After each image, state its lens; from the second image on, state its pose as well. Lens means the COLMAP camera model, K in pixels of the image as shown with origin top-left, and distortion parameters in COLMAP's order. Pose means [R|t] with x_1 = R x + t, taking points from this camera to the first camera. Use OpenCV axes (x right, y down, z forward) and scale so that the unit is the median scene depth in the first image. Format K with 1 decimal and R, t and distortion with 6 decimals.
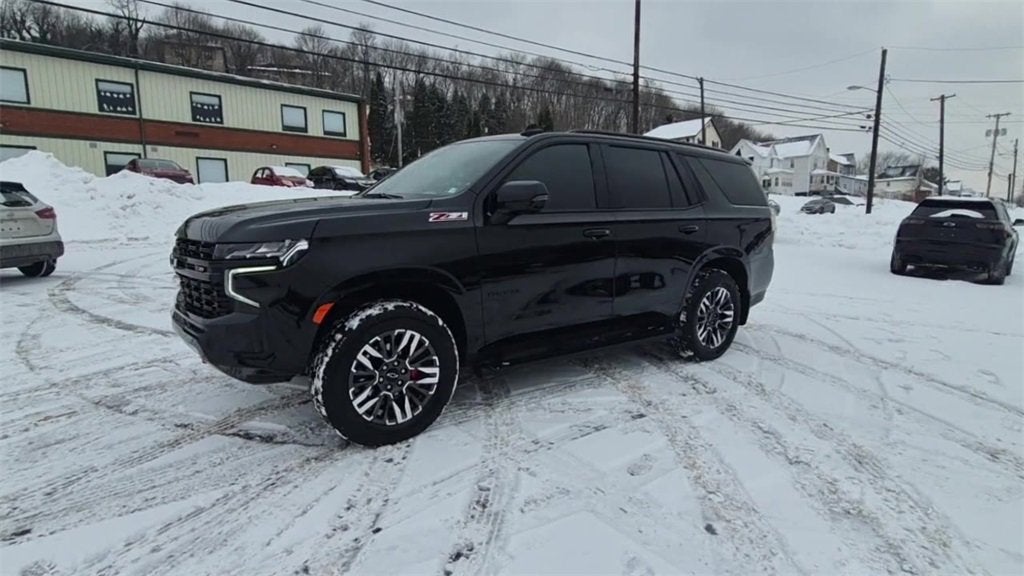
lens RADIAL K [[551.6, 0, 507.8], [0, 551.6, 283.3], [0, 0, 1]] dist [0.005281, -0.003034]
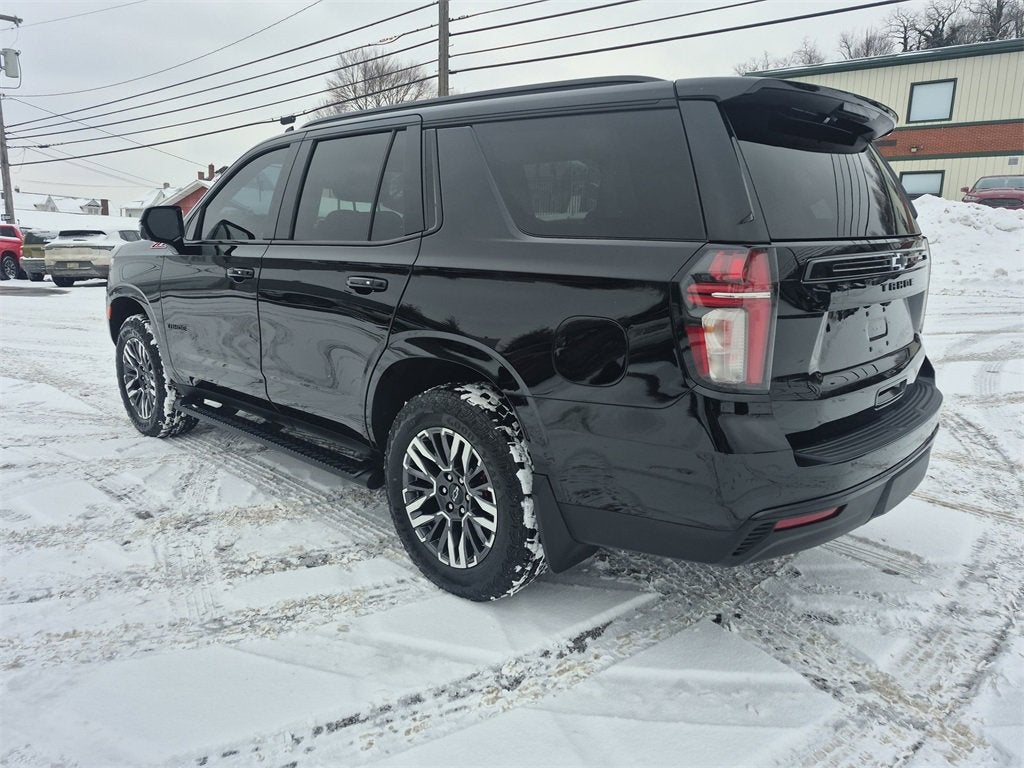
lens RADIAL K [[706.2, 0, 509.5], [0, 706.2, 359.5], [0, 0, 1]] dist [0.073748, -0.064757]
pose [[0.179319, 0.167070, -0.969501, 0.954271], [-0.144040, 0.979313, 0.142119, -0.136779], [0.973189, 0.114163, 0.199674, 0.973031]]
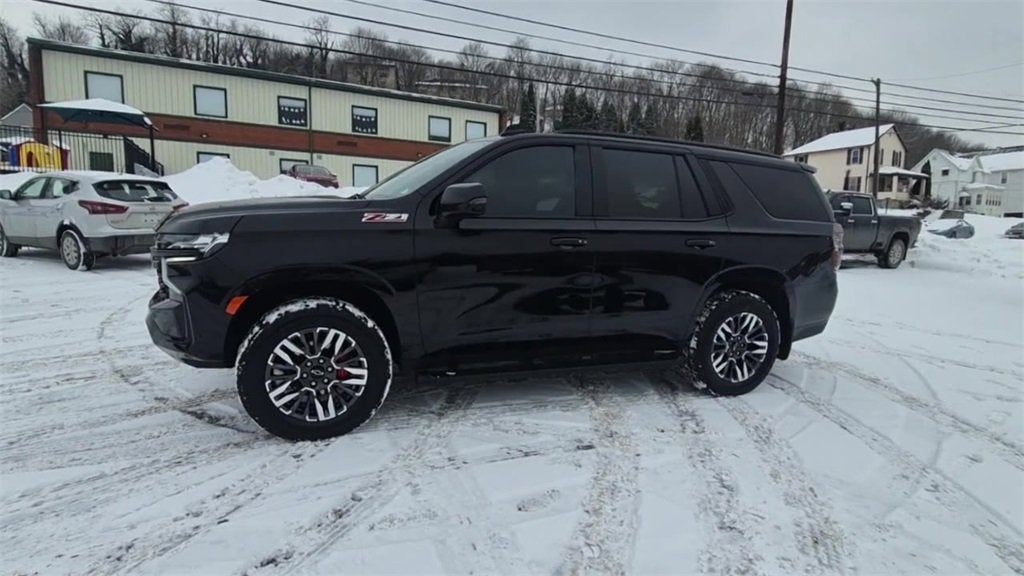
lens RADIAL K [[551.6, 0, 510.0], [0, 551.6, 288.1], [0, 0, 1]] dist [0.005281, -0.003034]
pose [[0.966011, 0.064577, -0.250305, 0.250815], [-0.066769, 0.997768, -0.000266, -0.007043], [0.249729, 0.016970, 0.968167, 0.073416]]
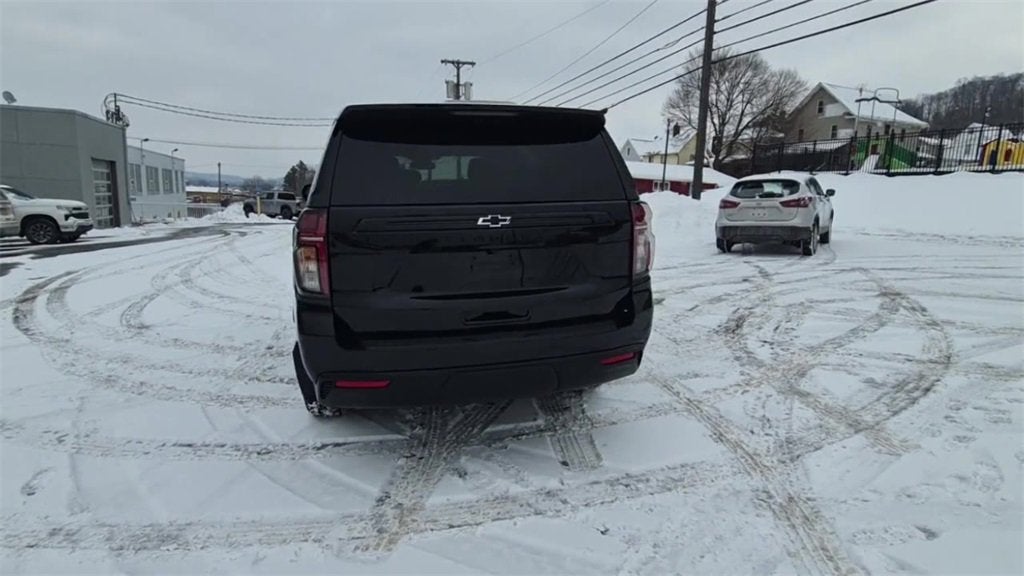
lens RADIAL K [[551.6, 0, 514.2], [0, 551.6, 289.6], [0, 0, 1]] dist [0.005281, -0.003034]
pose [[-0.370775, 0.156767, -0.915396, 0.989447], [-0.128873, 0.967430, 0.217877, -0.228197], [0.919738, 0.198753, -0.338496, 1.564693]]
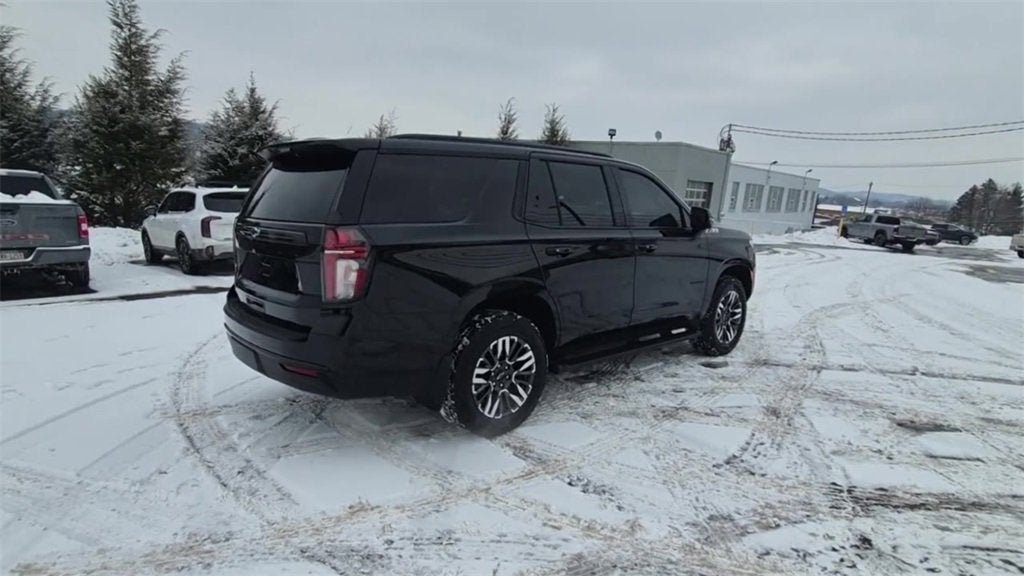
lens RADIAL K [[551.6, 0, 509.0], [0, 551.6, 289.8], [0, 0, 1]] dist [0.005281, -0.003034]
pose [[-0.993887, -0.027306, -0.106972, 0.227352], [-0.058100, 0.953270, 0.296481, -0.336085], [0.093877, 0.300883, -0.949029, 2.094047]]
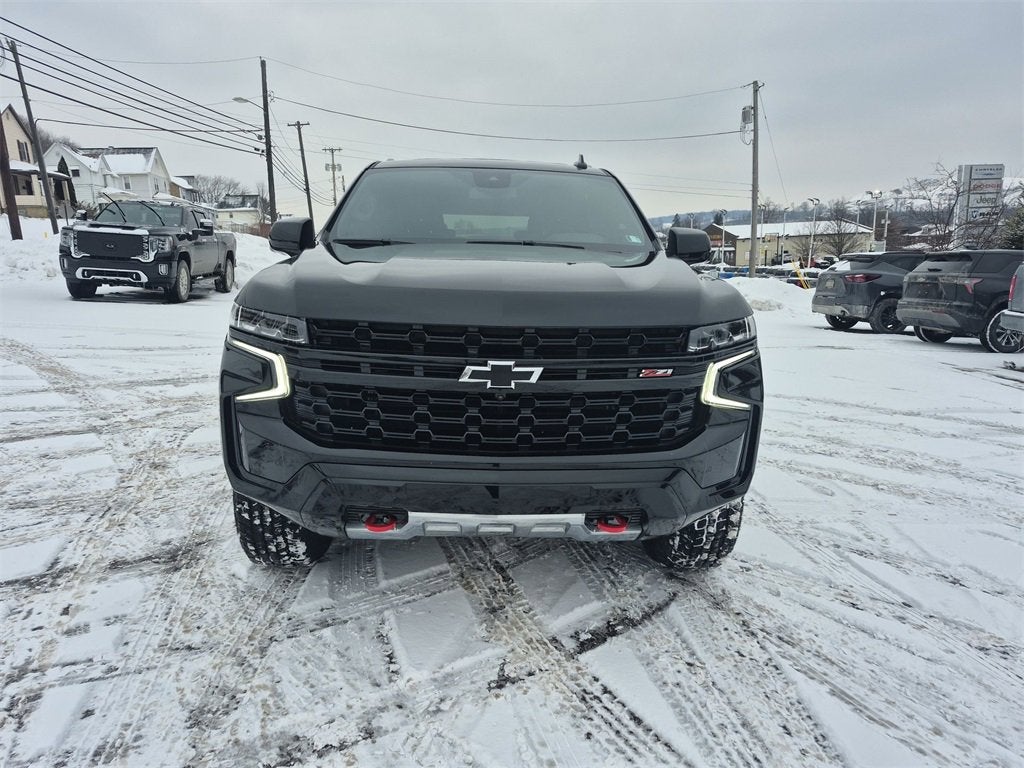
lens RADIAL K [[706.2, 0, 508.8], [0, 706.2, 379.2], [0, 0, 1]] dist [0.073748, -0.064757]
pose [[0.557308, -0.155434, 0.815628, -0.793766], [0.111787, 0.987424, 0.111790, -0.077211], [-0.822747, 0.028875, 0.567674, 0.428798]]
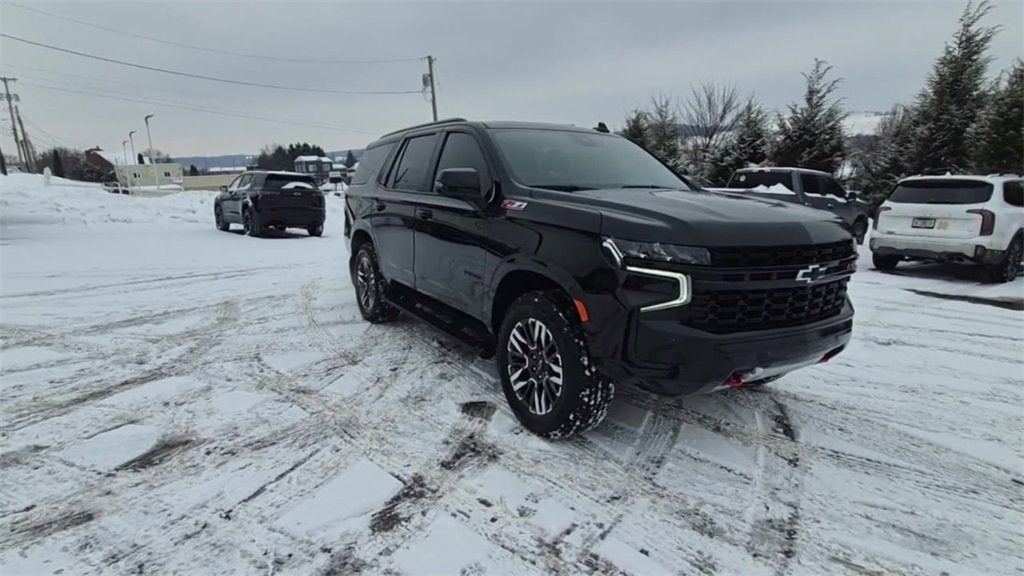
lens RADIAL K [[551.6, 0, 503.9], [0, 551.6, 291.9], [0, 0, 1]] dist [0.005281, -0.003034]
pose [[0.091121, -0.208818, 0.973700, -1.023317], [0.134551, 0.971383, 0.195730, -0.168915], [-0.986708, 0.113177, 0.116610, 0.949904]]
